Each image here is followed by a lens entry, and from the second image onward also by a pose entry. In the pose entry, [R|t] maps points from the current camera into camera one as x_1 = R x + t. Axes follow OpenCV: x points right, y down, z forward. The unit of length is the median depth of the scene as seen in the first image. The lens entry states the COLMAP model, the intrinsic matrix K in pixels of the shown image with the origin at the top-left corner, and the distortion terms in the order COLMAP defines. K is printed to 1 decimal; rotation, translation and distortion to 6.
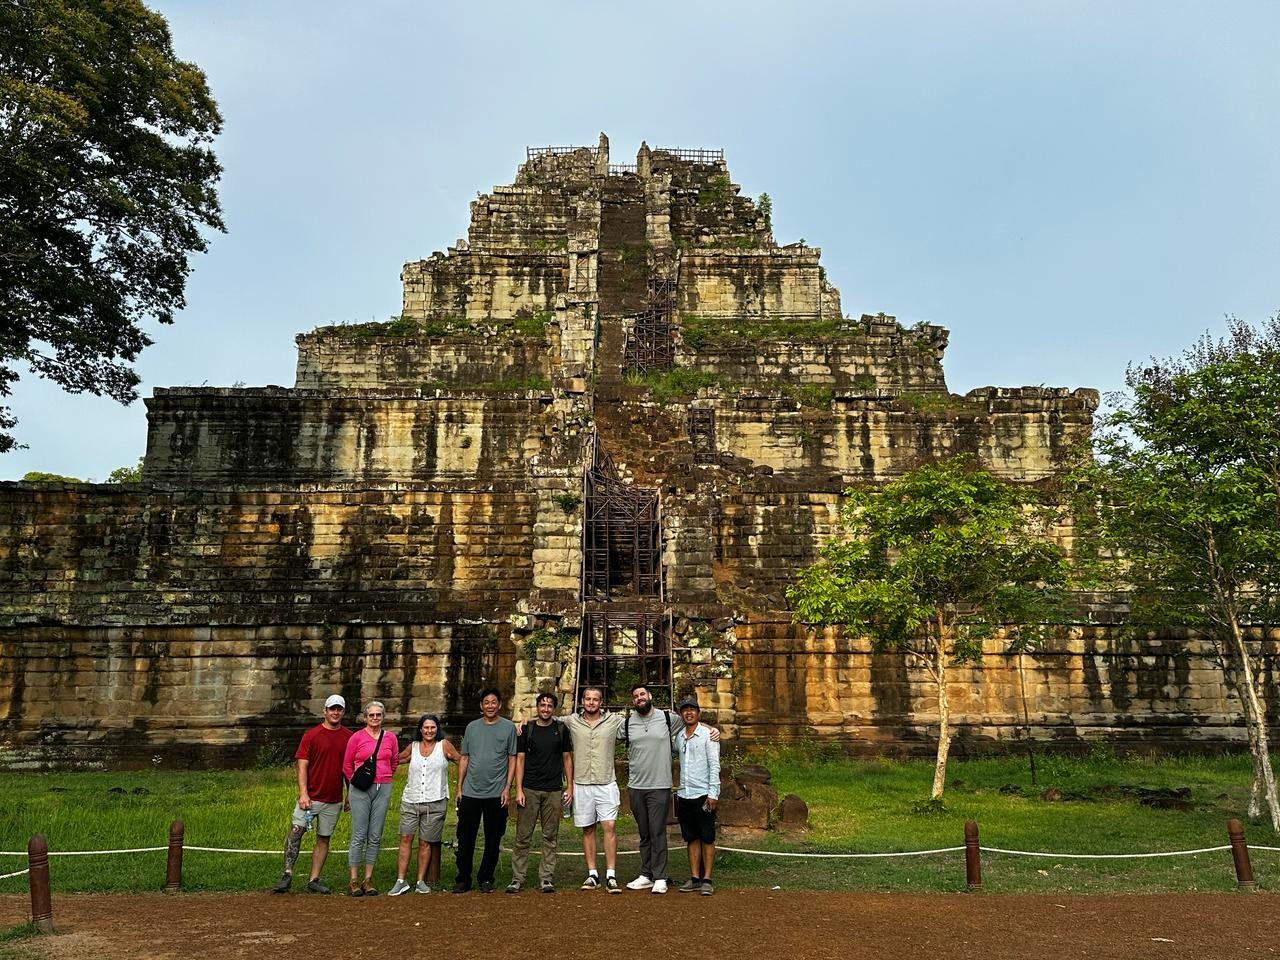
lens RADIAL K [[1110.3, 0, 660.0], [0, 1110.3, 489.1], [0, 0, 1]] dist [0.086217, -0.118563]
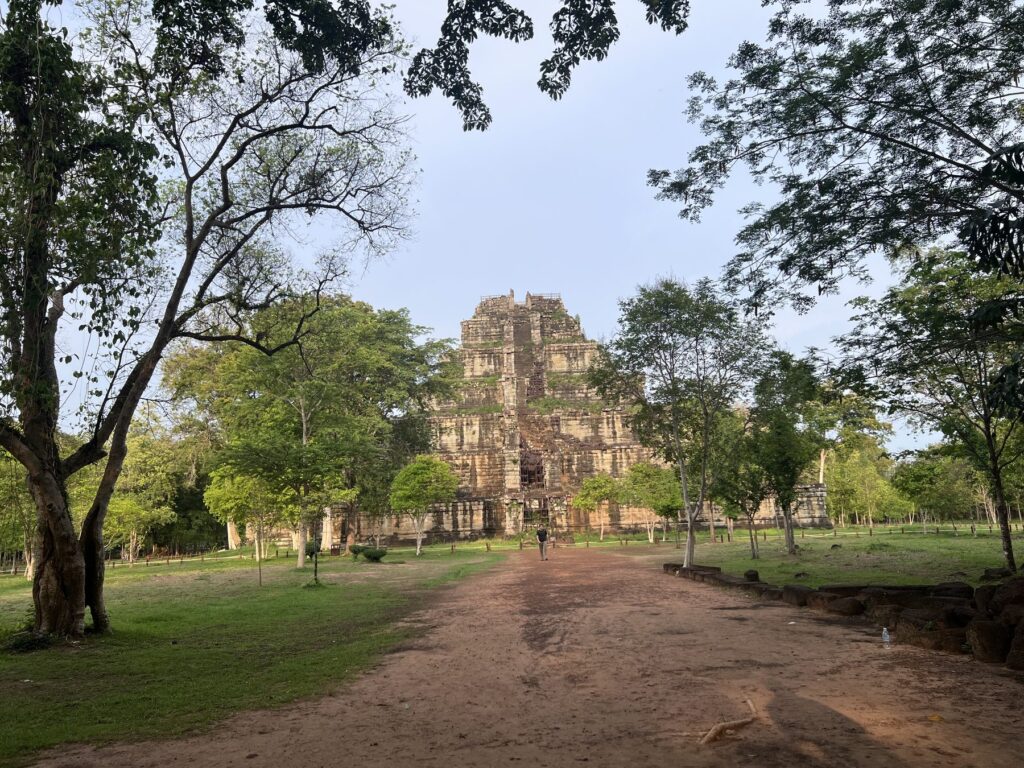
lens RADIAL K [[767.3, 0, 508.7], [0, 767.3, 381.4], [0, 0, 1]] dist [0.035840, -0.010722]
pose [[0.998137, -0.048191, -0.037408, -0.004670], [0.049073, 0.998530, 0.023013, -0.244450], [0.036244, -0.024806, 0.999035, -1.105965]]
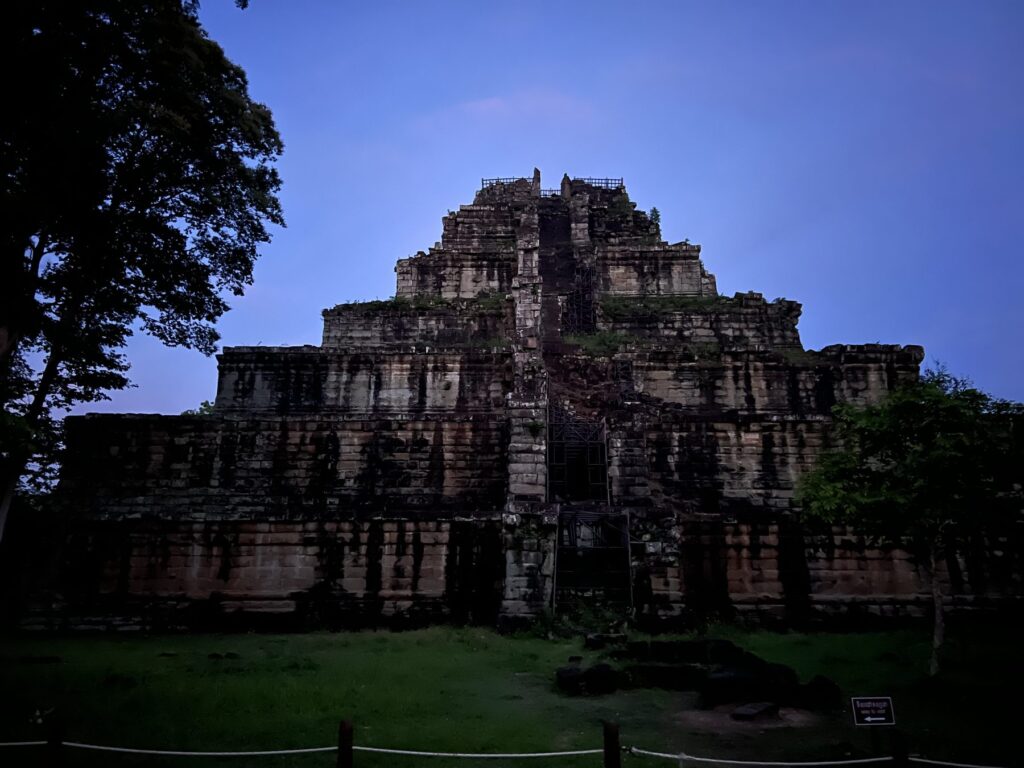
lens RADIAL K [[767.3, 0, 512.8], [0, 767.3, 390.3], [0, 0, 1]] dist [0.035840, -0.010722]
pose [[0.999123, -0.001604, -0.041830, -0.064224], [-0.000484, 0.998756, -0.049871, 0.011269], [0.041858, 0.049847, 0.997879, 0.085738]]
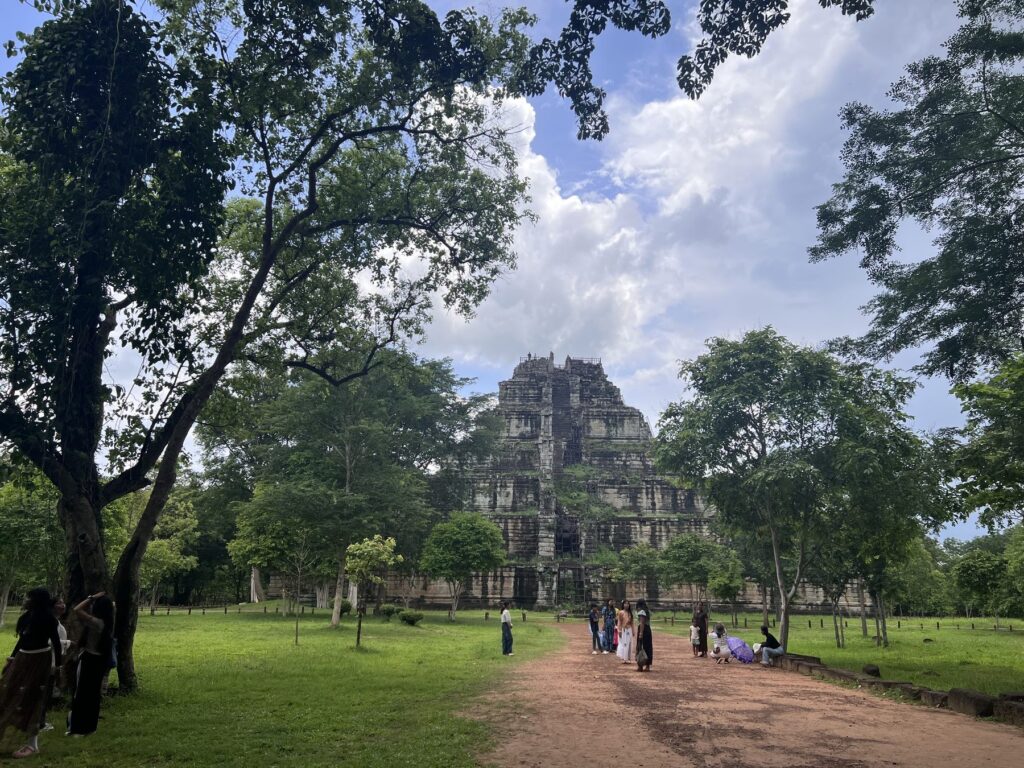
lens RADIAL K [[767.3, 0, 514.0], [0, 767.3, 383.8], [0, 0, 1]] dist [0.035840, -0.010722]
pose [[0.998048, 0.000935, -0.062452, -0.043753], [-0.004741, 0.998137, -0.060830, -0.231564], [0.062279, 0.061007, 0.996193, -1.054776]]
